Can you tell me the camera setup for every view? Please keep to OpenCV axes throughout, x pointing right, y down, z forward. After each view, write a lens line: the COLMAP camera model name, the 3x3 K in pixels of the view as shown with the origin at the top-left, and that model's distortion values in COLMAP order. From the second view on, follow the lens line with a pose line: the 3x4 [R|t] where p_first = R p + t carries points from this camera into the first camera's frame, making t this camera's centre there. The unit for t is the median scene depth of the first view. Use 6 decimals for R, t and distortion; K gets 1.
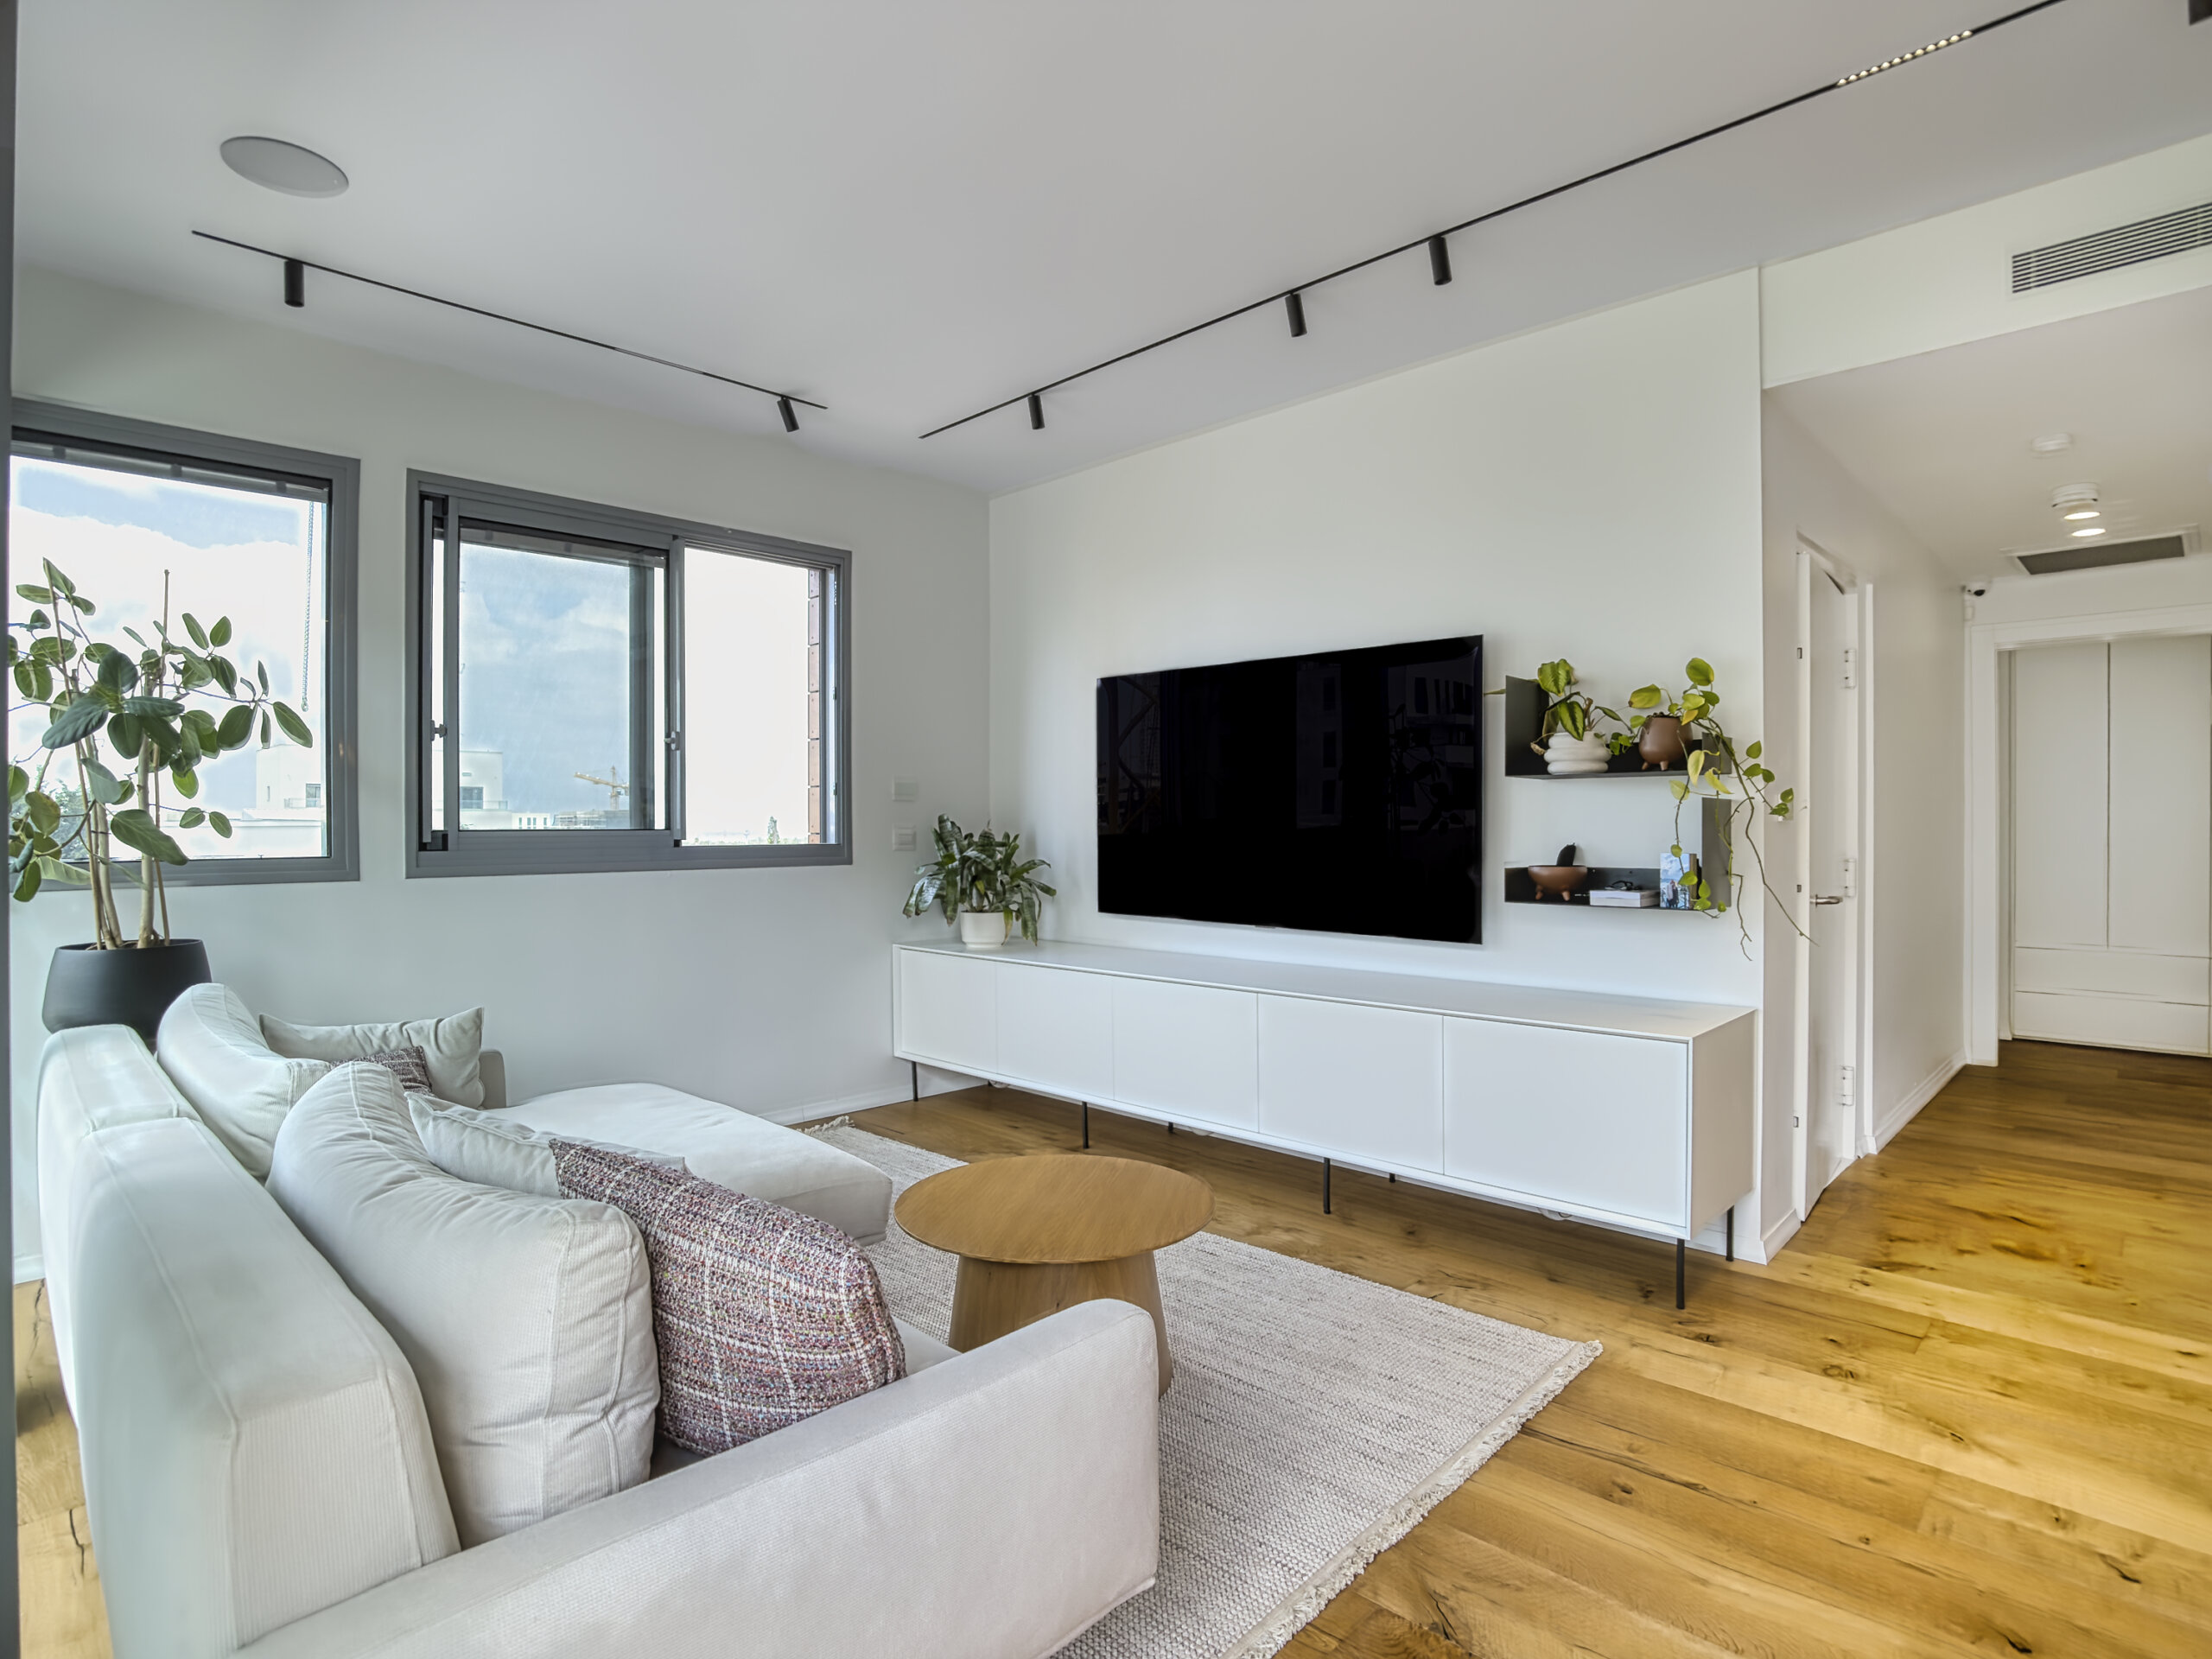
lens RADIAL K [[1195.7, 0, 1077.2], [0, 1195.7, 831.5], [0, 0, 1]] dist [-0.043524, -0.000985]
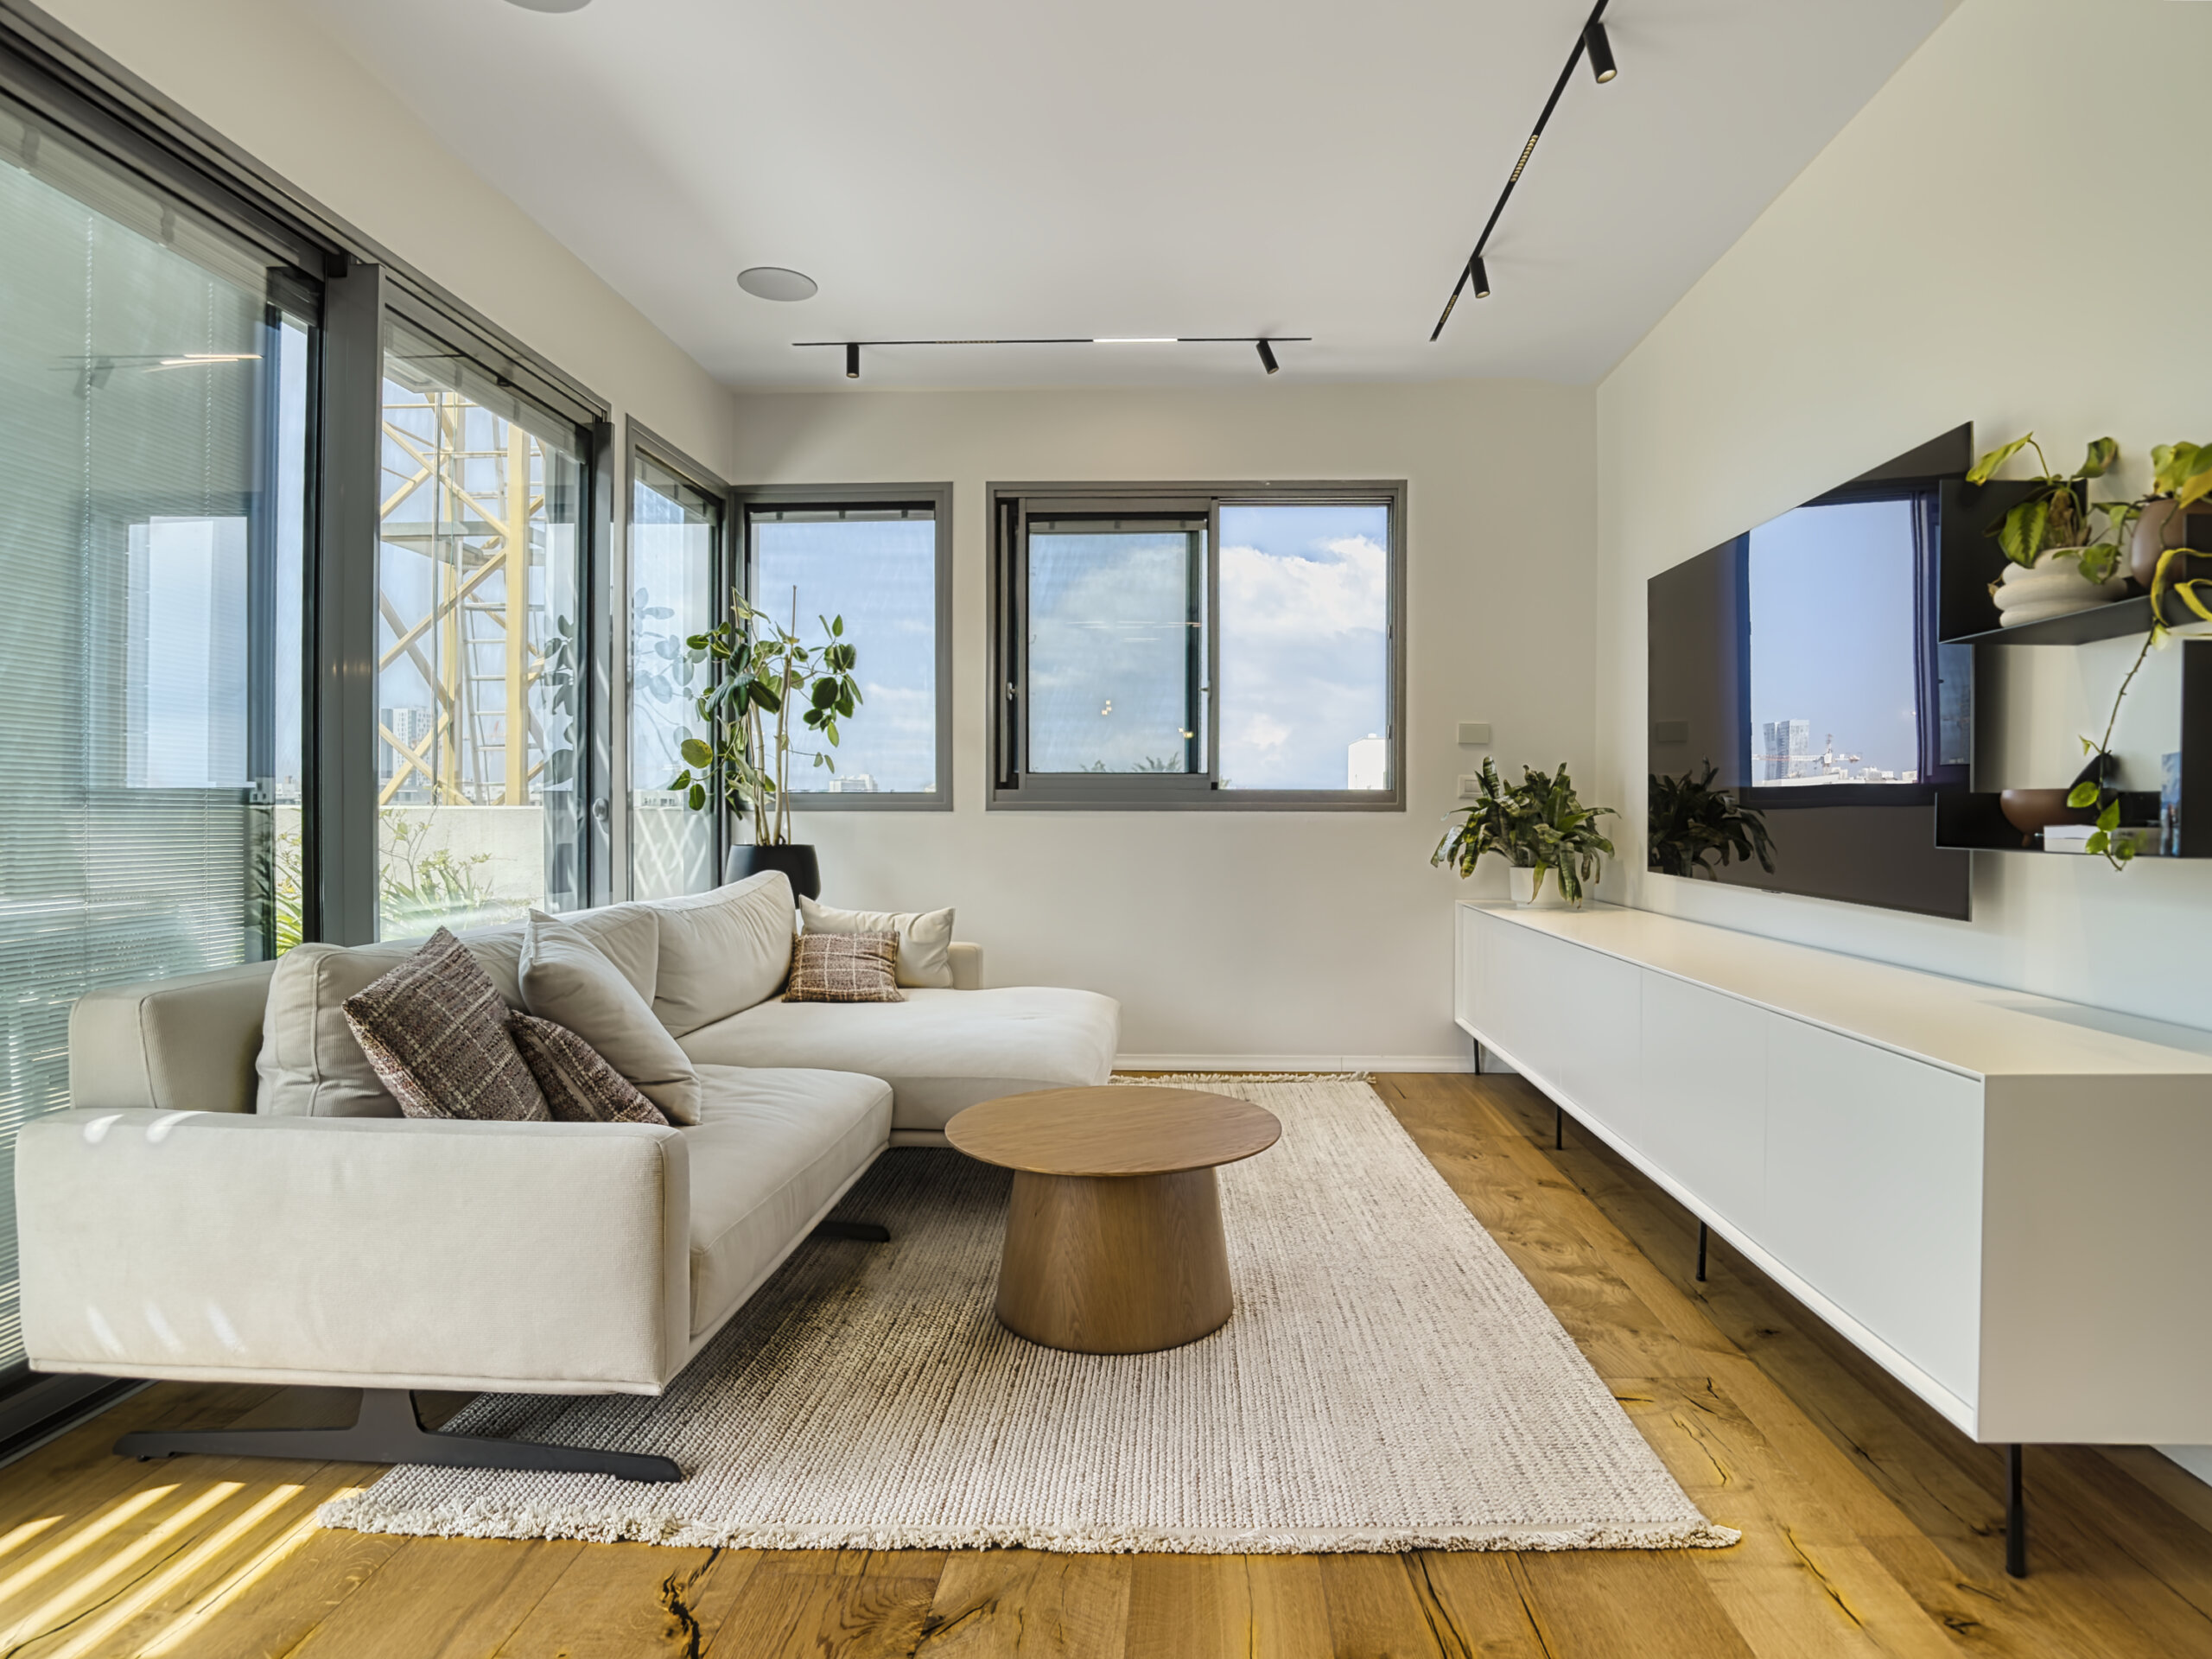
lens RADIAL K [[1224.5, 0, 1108.0], [0, 1224.5, 820.2], [0, 0, 1]] dist [-0.014246, -0.000382]
pose [[0.666409, 0.010413, -0.745513, 0.483622], [-0.011505, 0.999927, 0.003682, 0.043731], [0.745497, 0.006123, 0.666480, 0.230525]]
